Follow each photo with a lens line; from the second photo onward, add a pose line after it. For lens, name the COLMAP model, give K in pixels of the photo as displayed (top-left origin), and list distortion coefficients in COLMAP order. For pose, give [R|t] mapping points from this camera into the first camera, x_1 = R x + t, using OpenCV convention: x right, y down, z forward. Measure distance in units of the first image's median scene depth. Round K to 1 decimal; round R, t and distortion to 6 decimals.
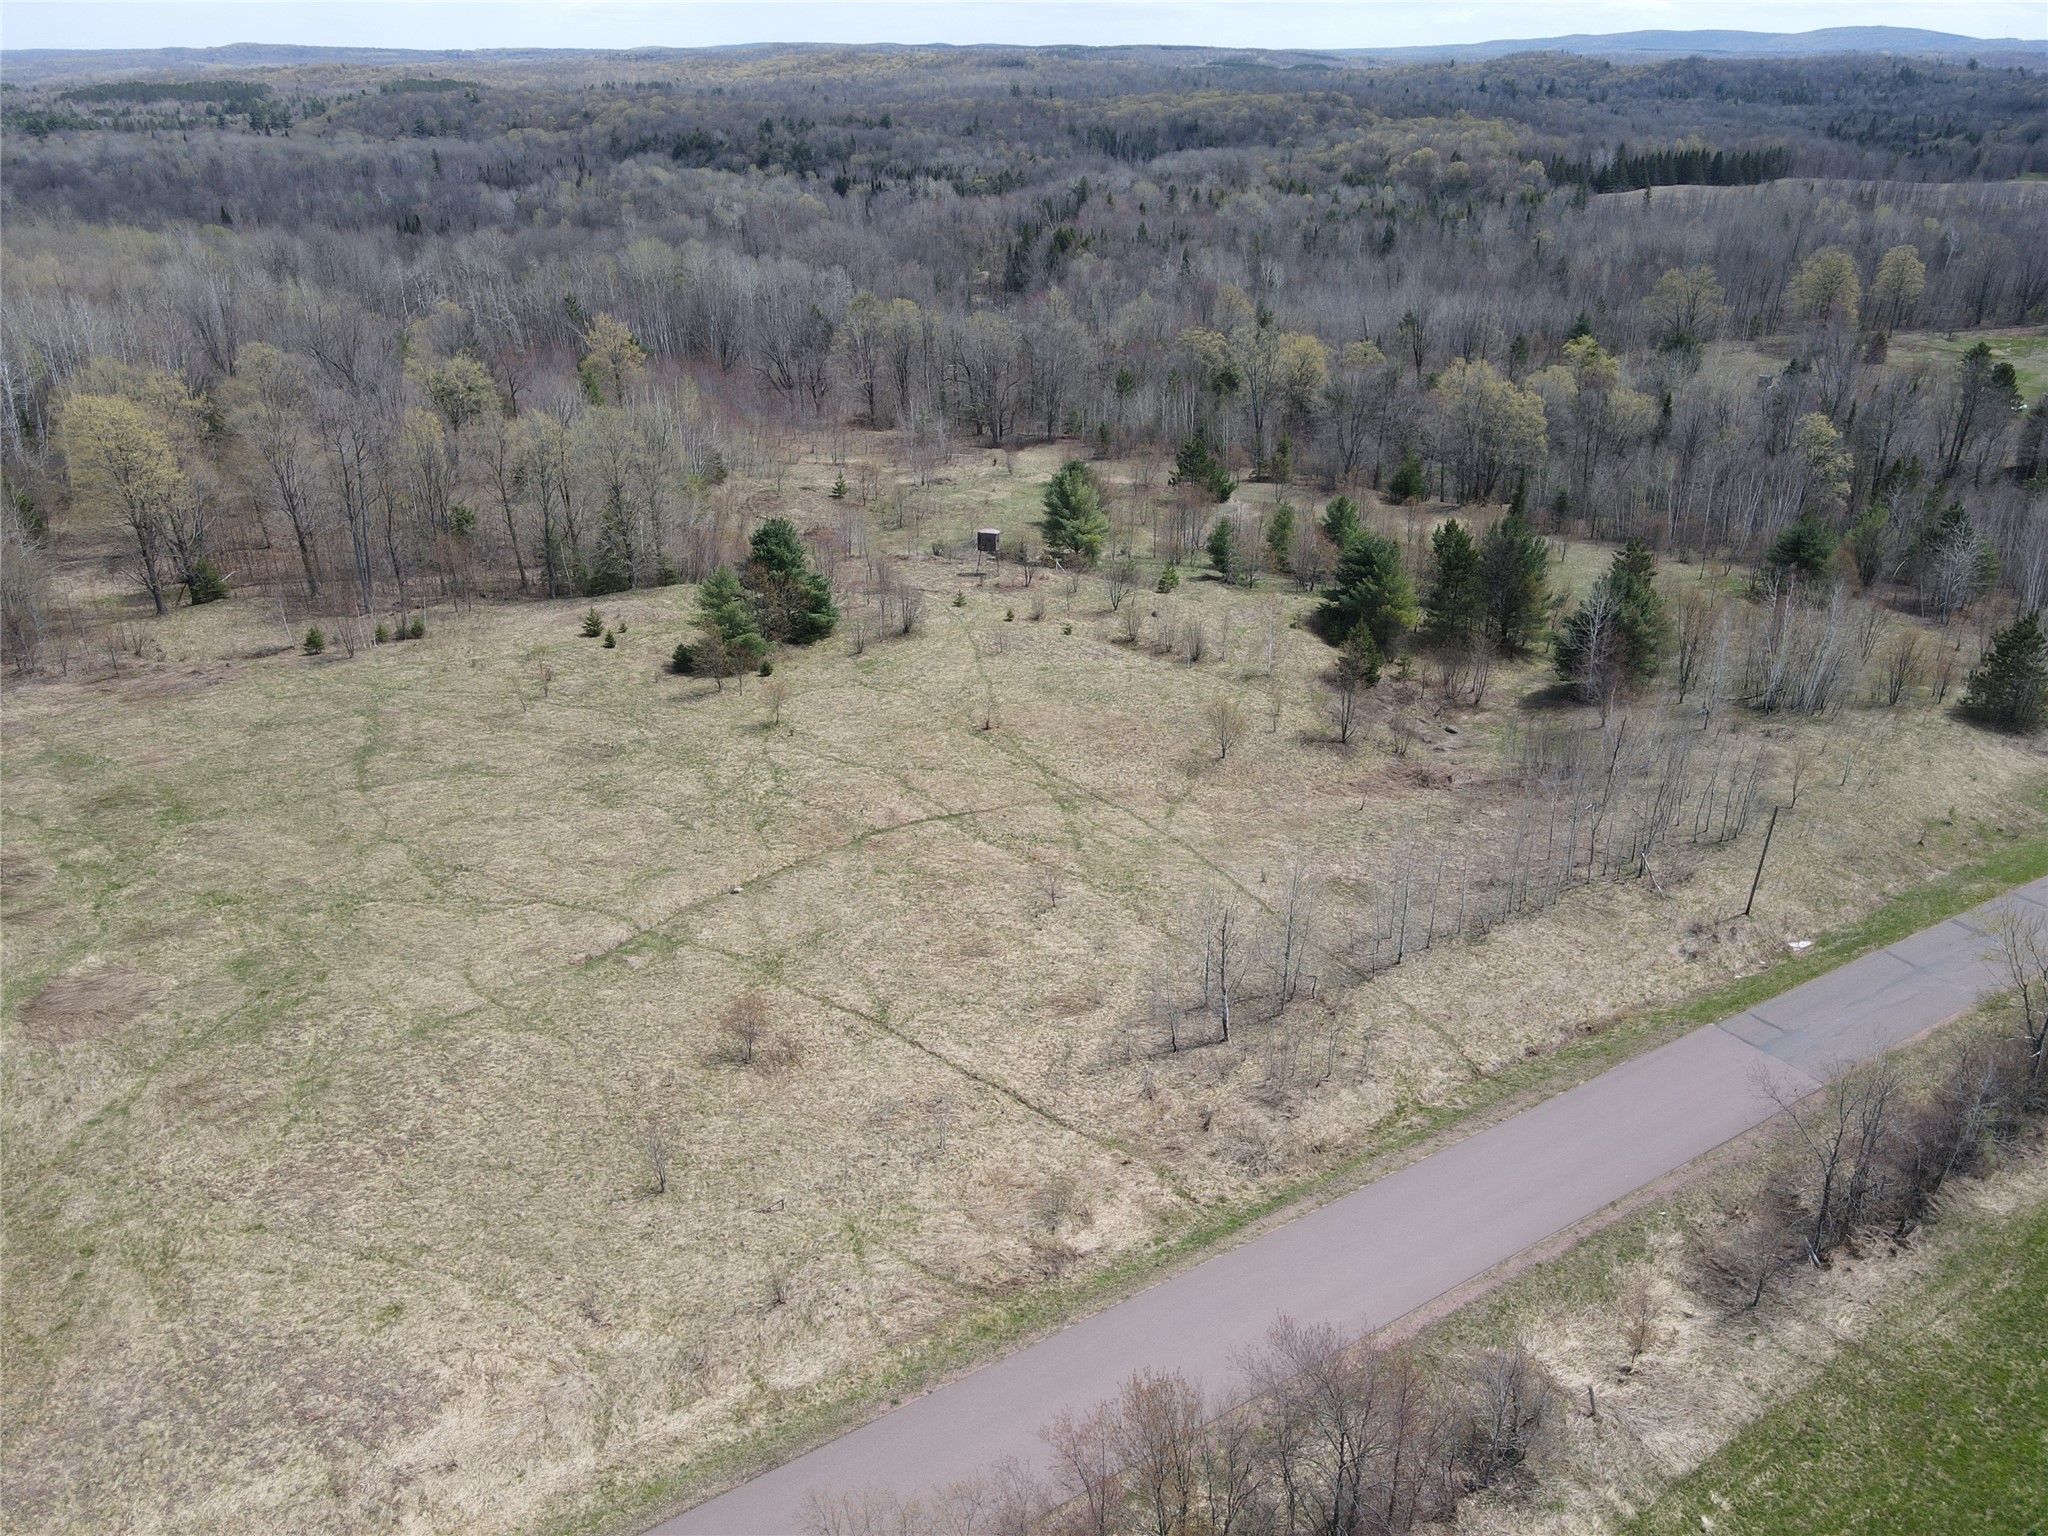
lens RADIAL K [[1507.2, 0, 1021.6], [0, 1507.2, 765.3], [0, 0, 1]] dist [0.006327, 0.013665]
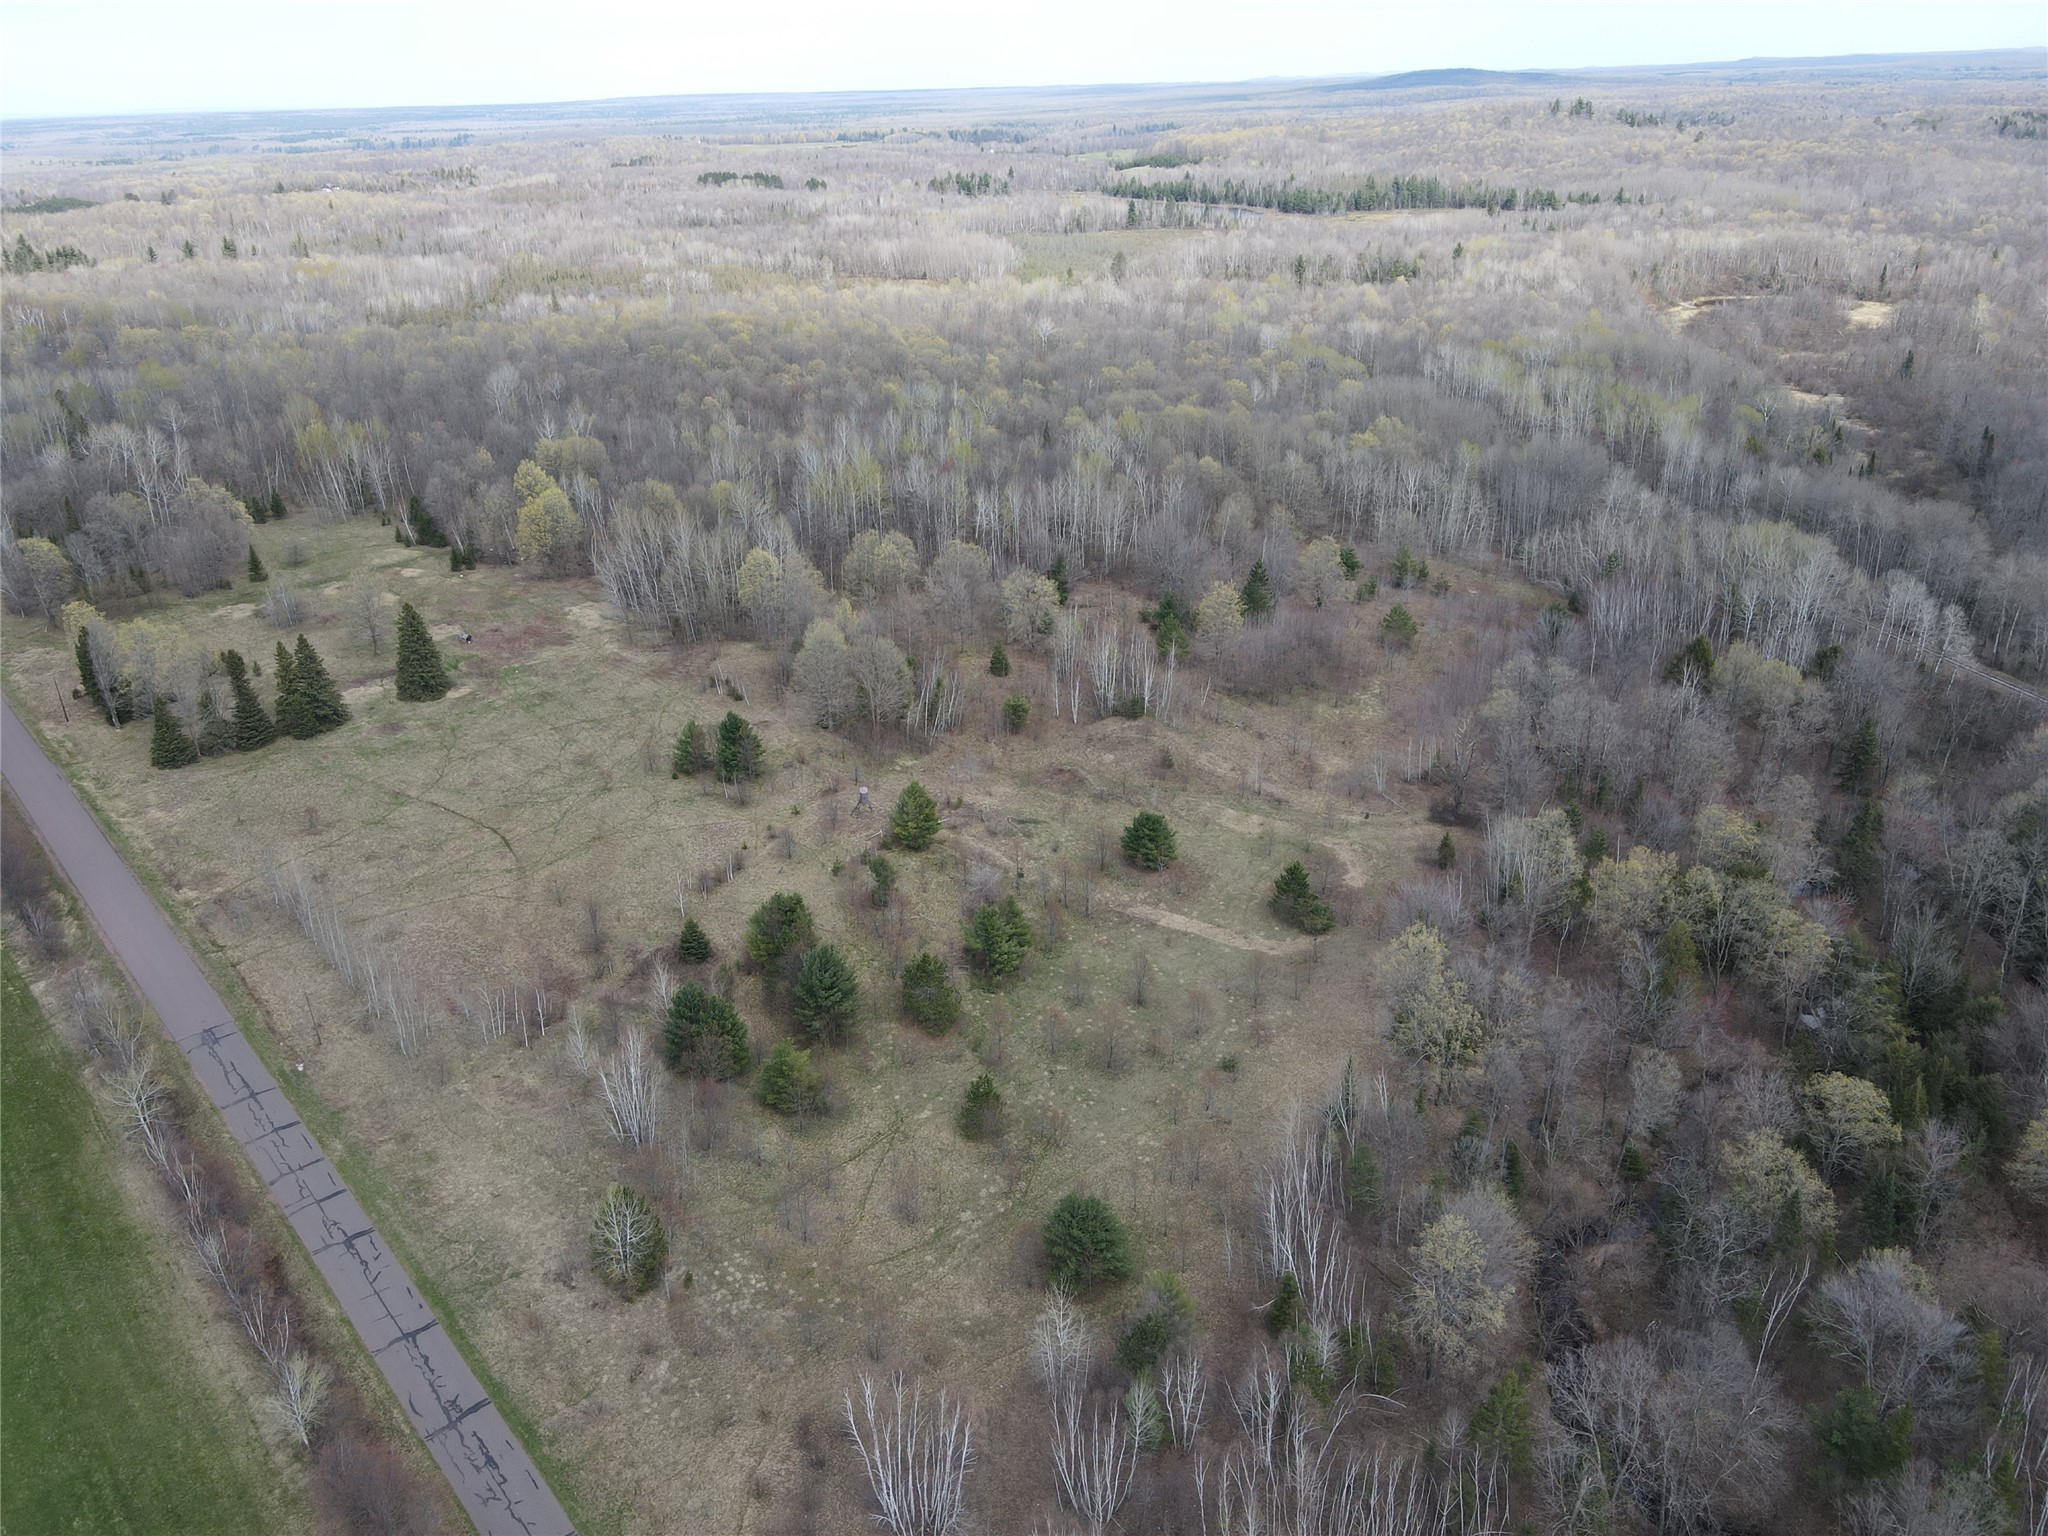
lens RADIAL K [[1518.6, 0, 1024.0], [0, 1518.6, 768.0], [0, 0, 1]] dist [0.002639, 0.003753]
pose [[0.138632, 0.405292, -0.903615, 2.015221], [-0.393768, 0.859759, 0.325210, -1.079460], [0.908696, 0.310730, 0.278780, 1.063485]]
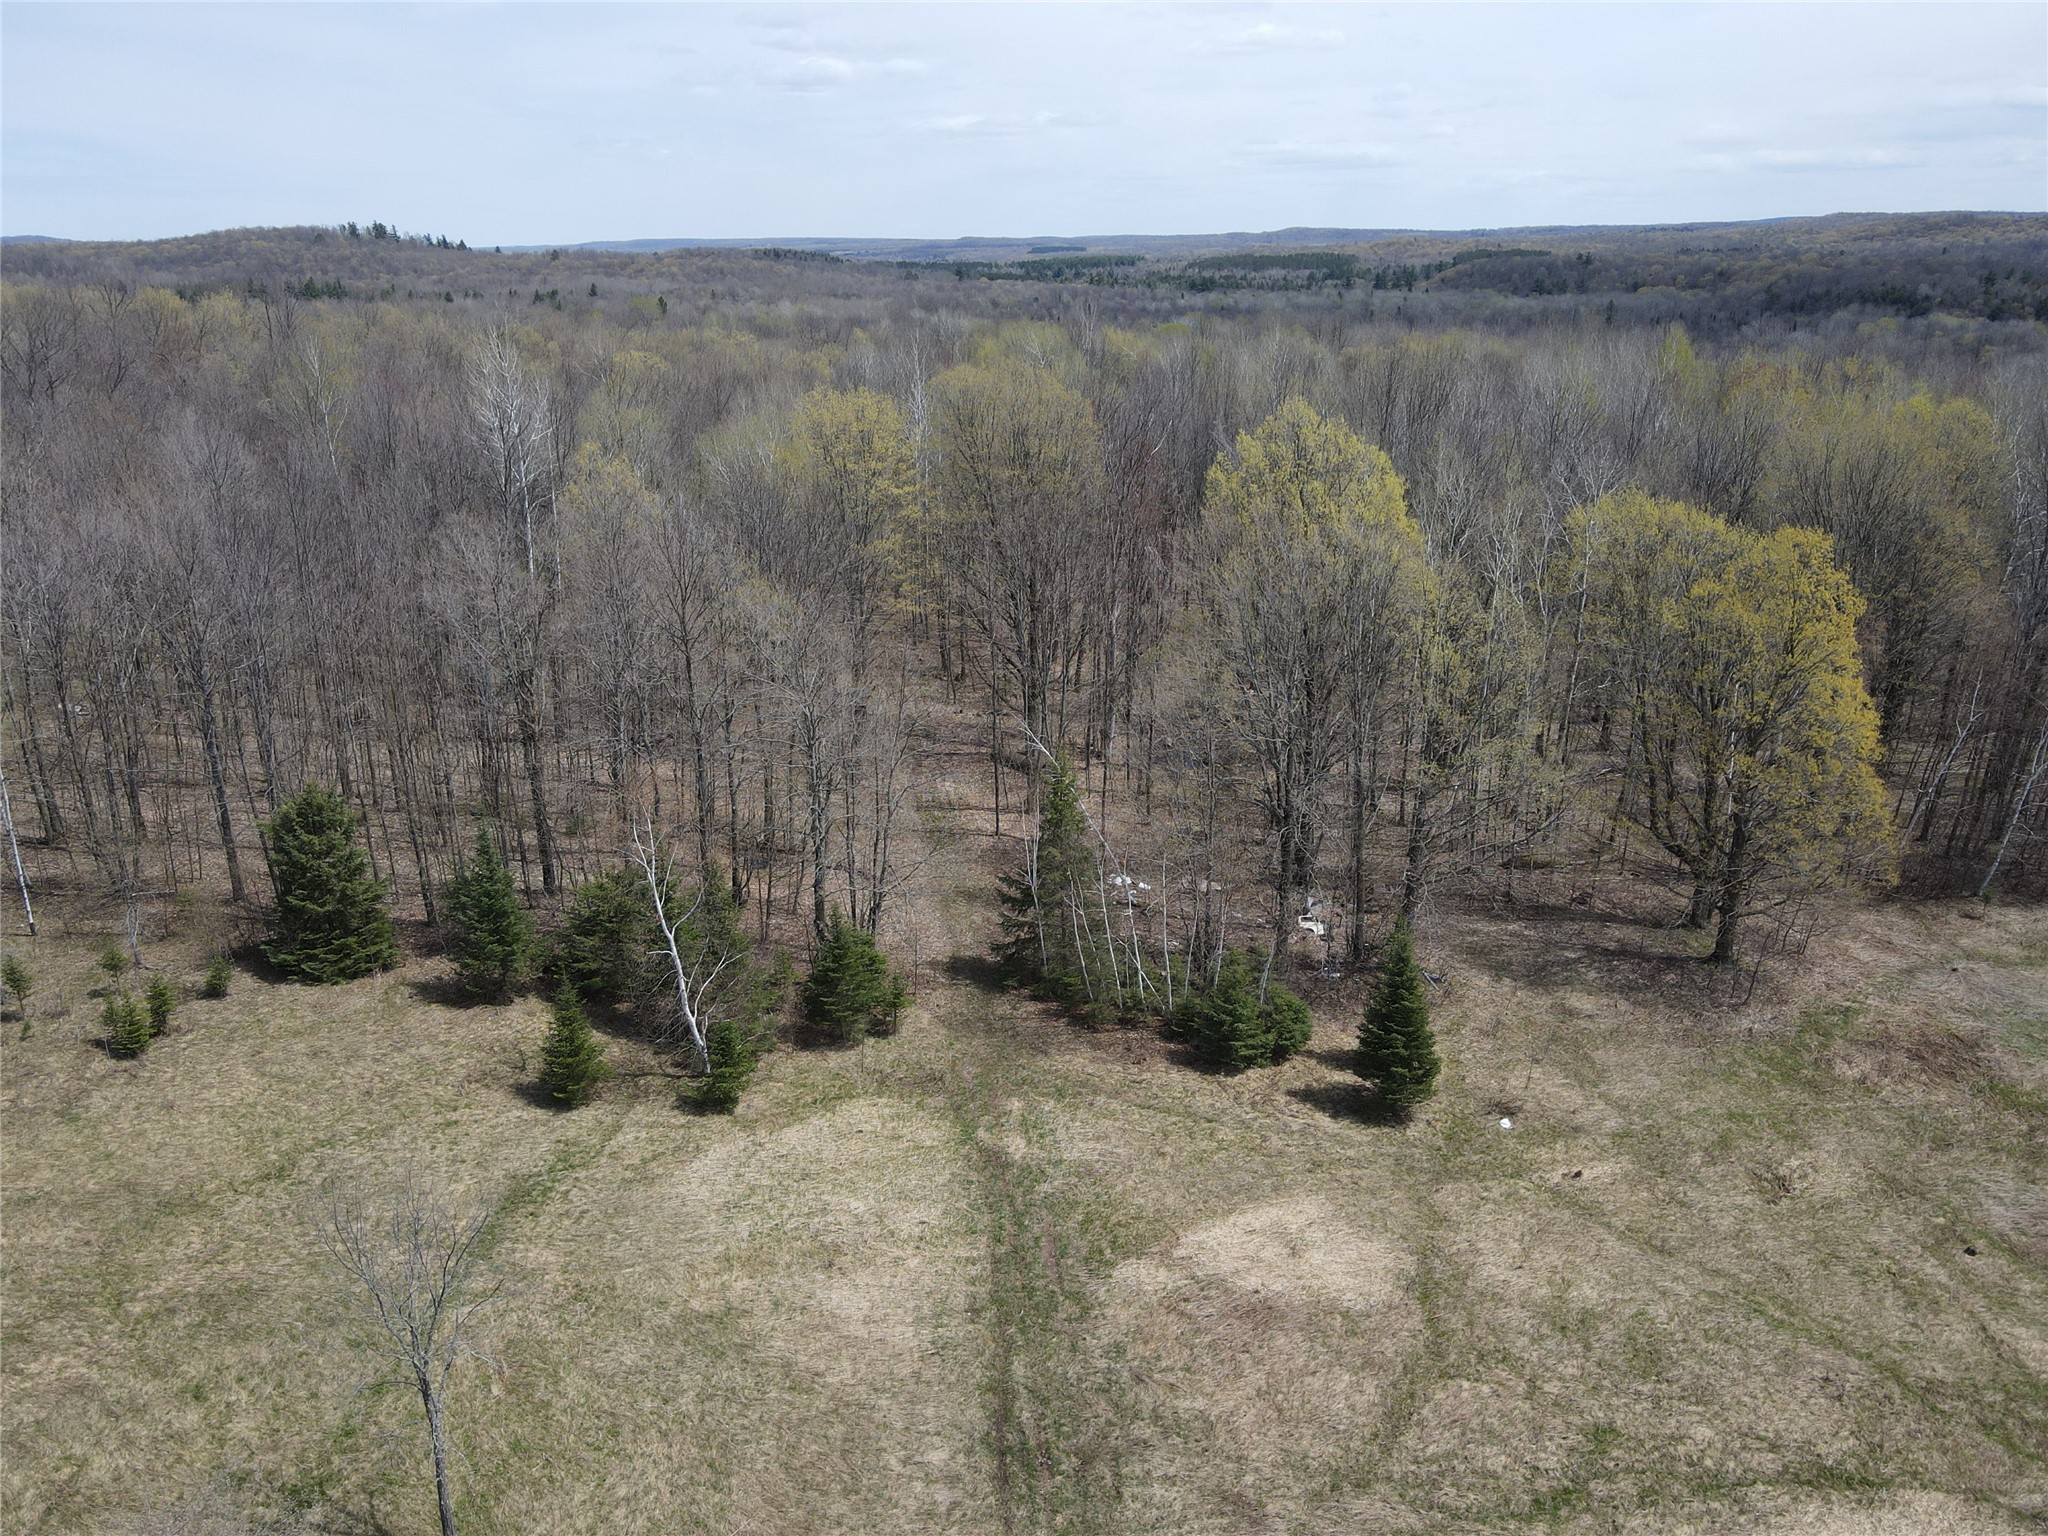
lens RADIAL K [[1507.2, 0, 1021.6], [0, 1507.2, 765.3], [0, 0, 1]] dist [0.006327, 0.013665]
pose [[0.832492, 0.173631, -0.526126, -1.184998], [-0.226655, 0.973255, -0.037445, 0.053209], [0.505553, 0.150422, 0.849582, 0.224932]]
